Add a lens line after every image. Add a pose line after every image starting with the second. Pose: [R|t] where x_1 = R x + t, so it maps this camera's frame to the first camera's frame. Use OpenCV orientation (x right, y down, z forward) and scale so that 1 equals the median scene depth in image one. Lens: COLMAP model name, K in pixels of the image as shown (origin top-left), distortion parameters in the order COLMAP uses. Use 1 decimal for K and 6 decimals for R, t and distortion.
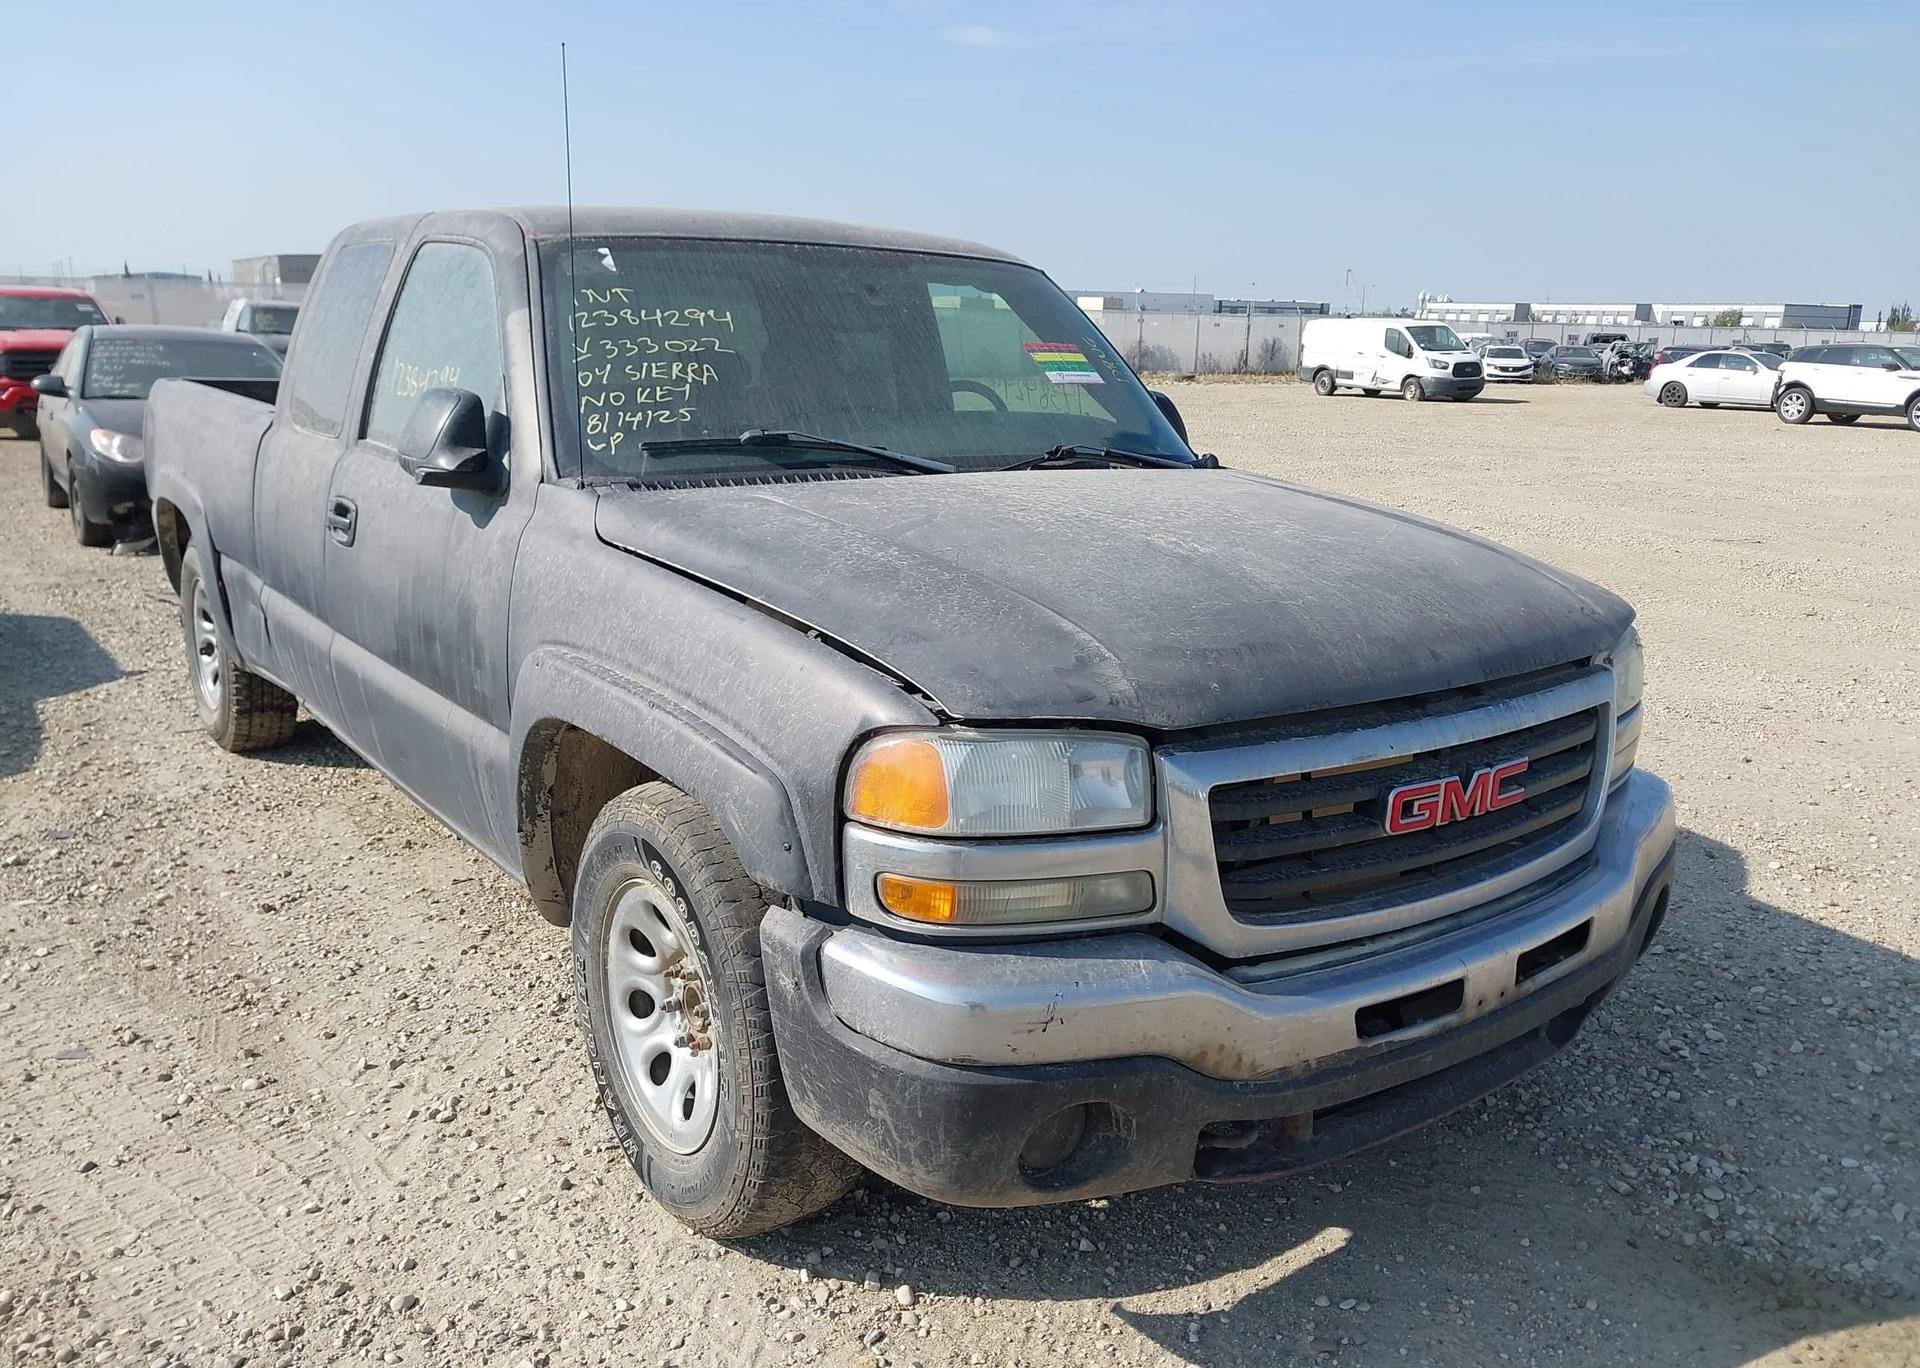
lens RADIAL K [[1547.5, 0, 984.3], [0, 1547.5, 695.6], [0, 0, 1]] dist [0.046036, -0.068582]
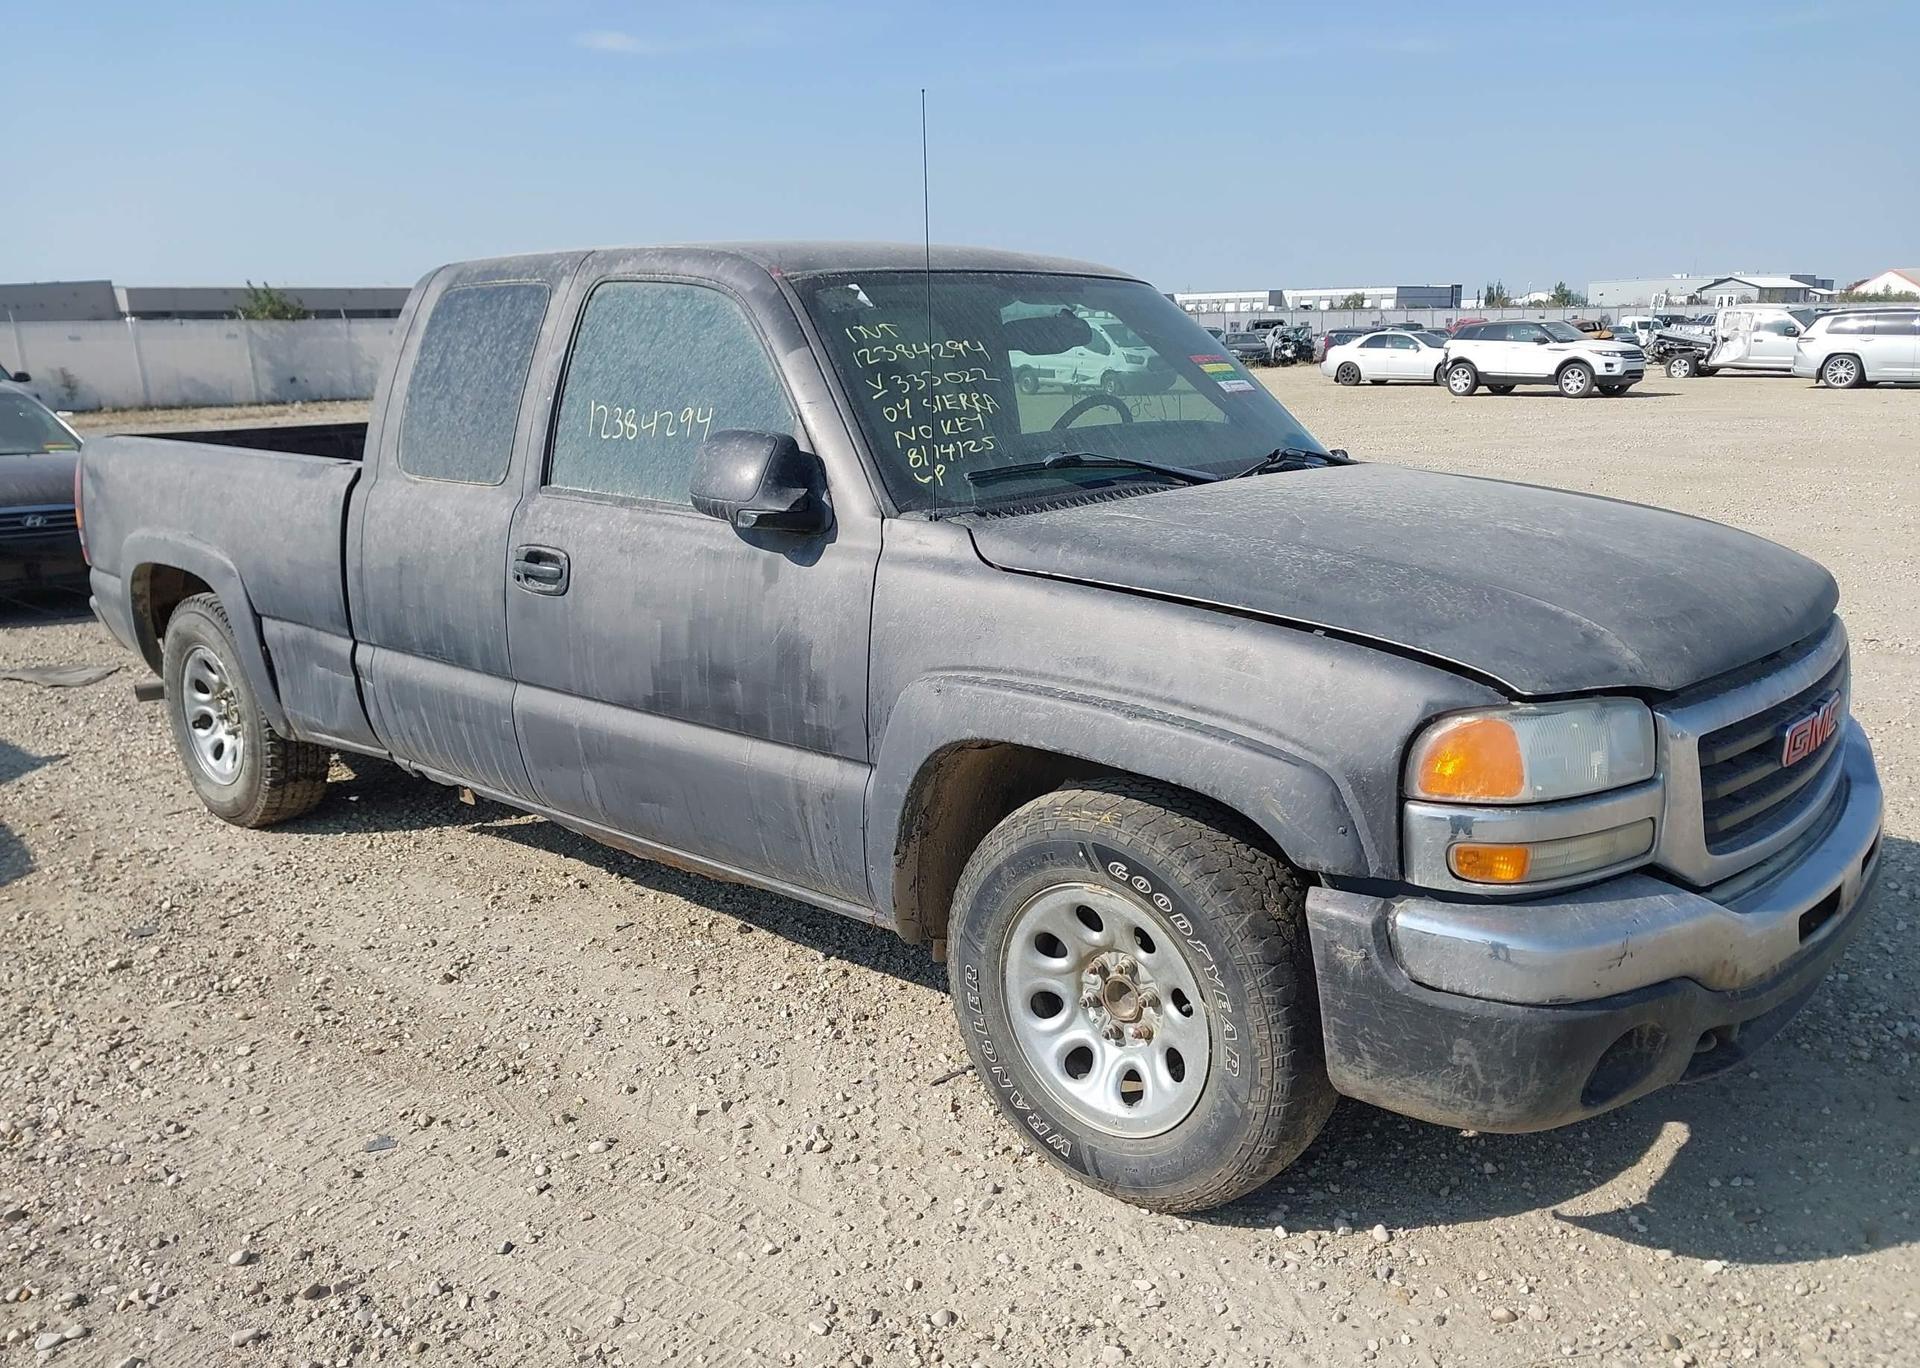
lens RADIAL K [[1547.5, 0, 973.1], [0, 1547.5, 689.8], [0, 0, 1]] dist [0.046036, -0.068582]
pose [[0.974867, -0.088865, 0.204298, -0.439968], [0.089917, 0.995941, 0.004144, -0.021246], [-0.203837, 0.014330, 0.978900, -0.013943]]
